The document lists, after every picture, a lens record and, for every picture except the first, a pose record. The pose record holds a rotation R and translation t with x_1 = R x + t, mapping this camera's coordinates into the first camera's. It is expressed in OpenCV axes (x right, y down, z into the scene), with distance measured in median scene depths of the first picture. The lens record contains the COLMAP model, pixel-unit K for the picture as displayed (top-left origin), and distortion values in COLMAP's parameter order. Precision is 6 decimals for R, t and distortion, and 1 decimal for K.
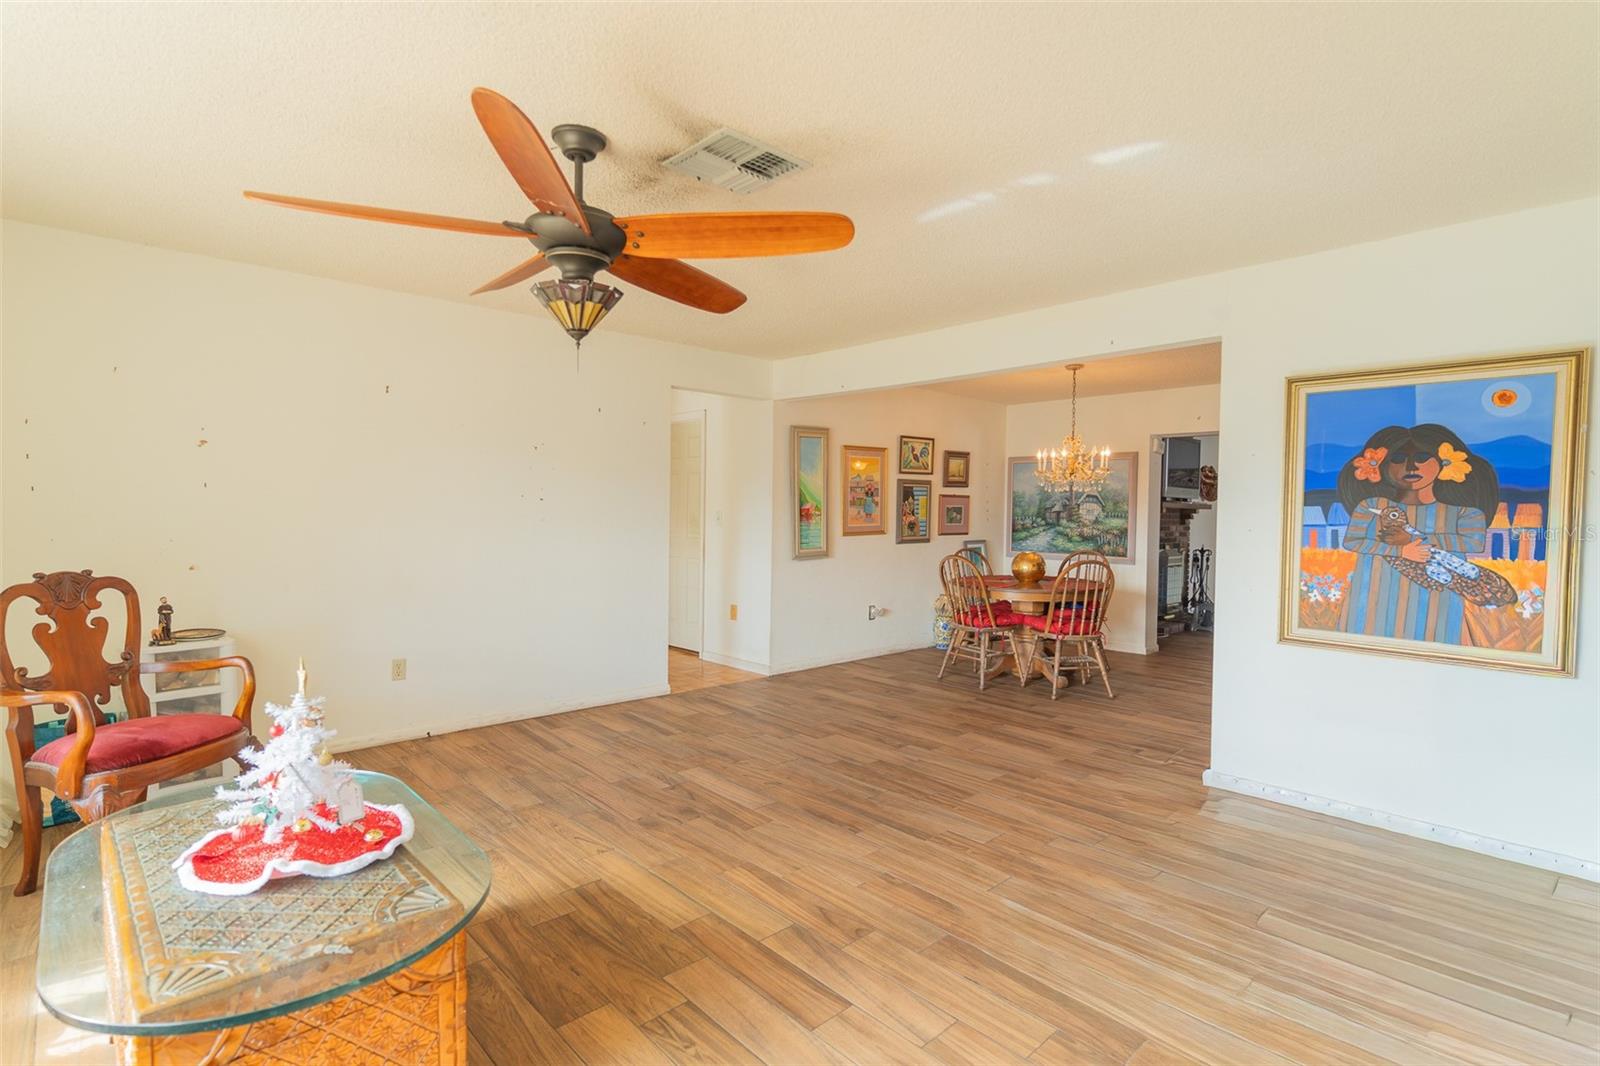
lens RADIAL K [[783.9, 0, 800.1], [0, 783.9, 533.7], [0, 0, 1]] dist [-0.001341, 0.000071]
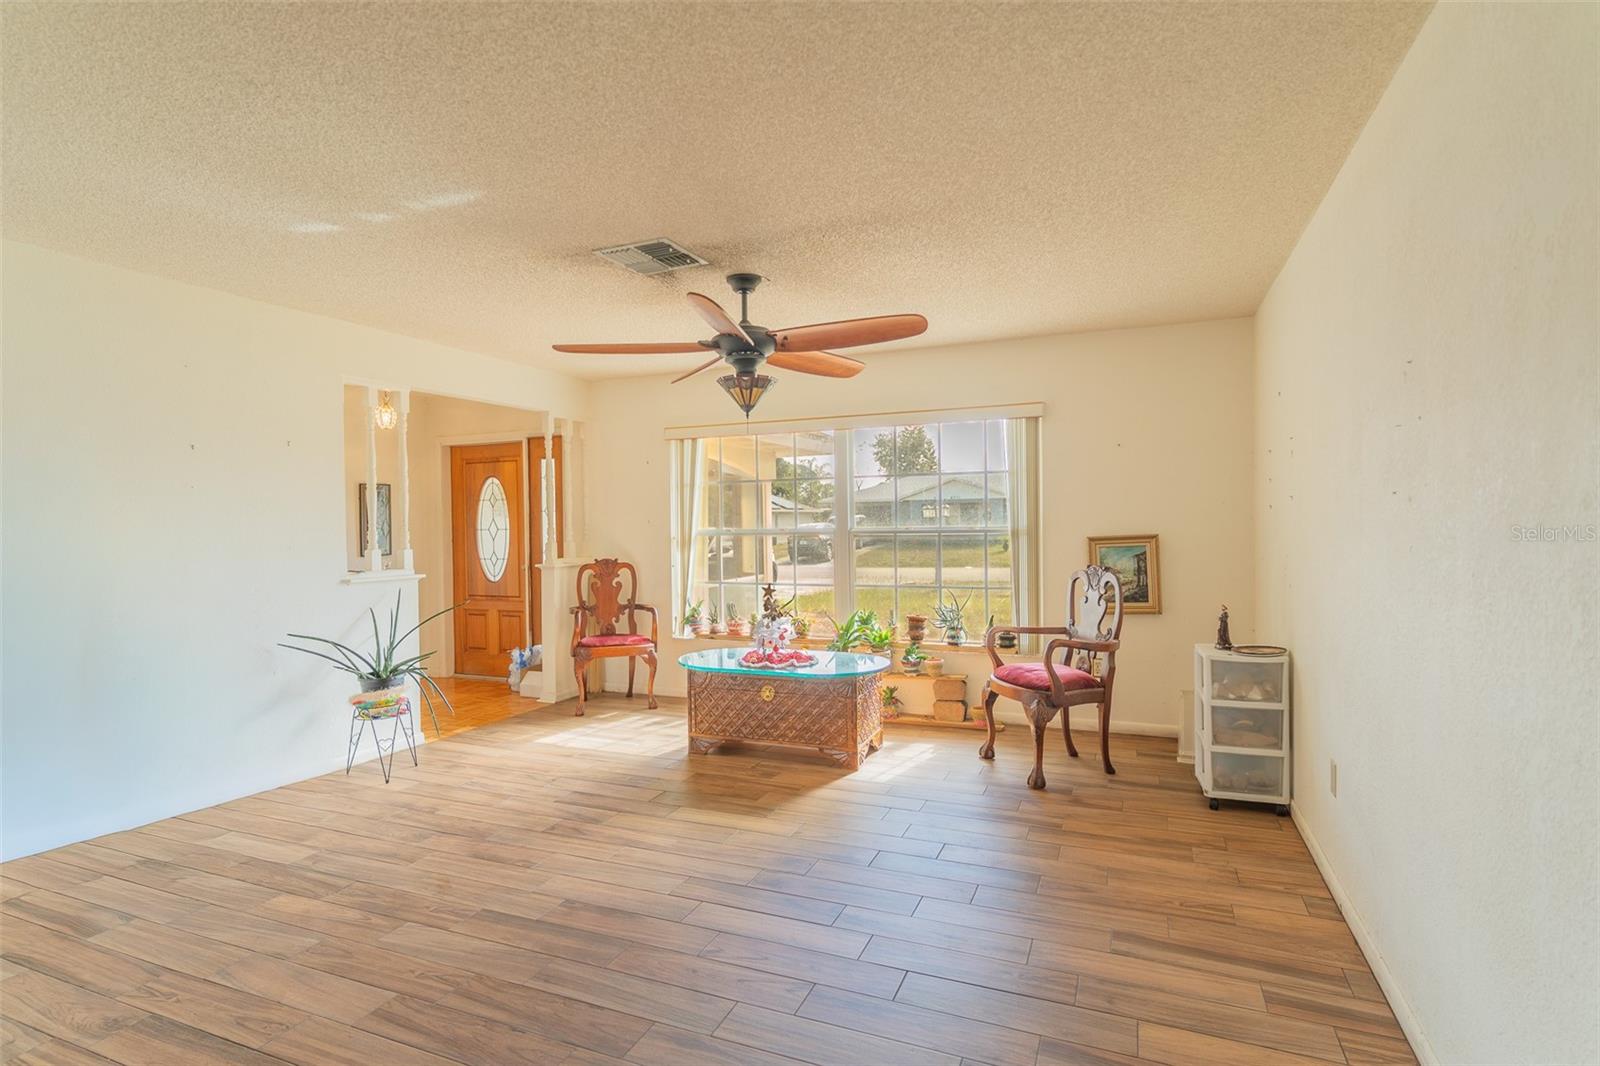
lens RADIAL K [[804.9, 0, 802.5], [0, 804.9, 530.5], [0, 0, 1]] dist [0.023685, 0.000623]
pose [[-0.912553, 0.009950, -0.408836, 0.213421], [-0.005343, 0.999329, 0.036248, -0.070950], [0.408923, 0.035263, -0.911888, 2.093383]]
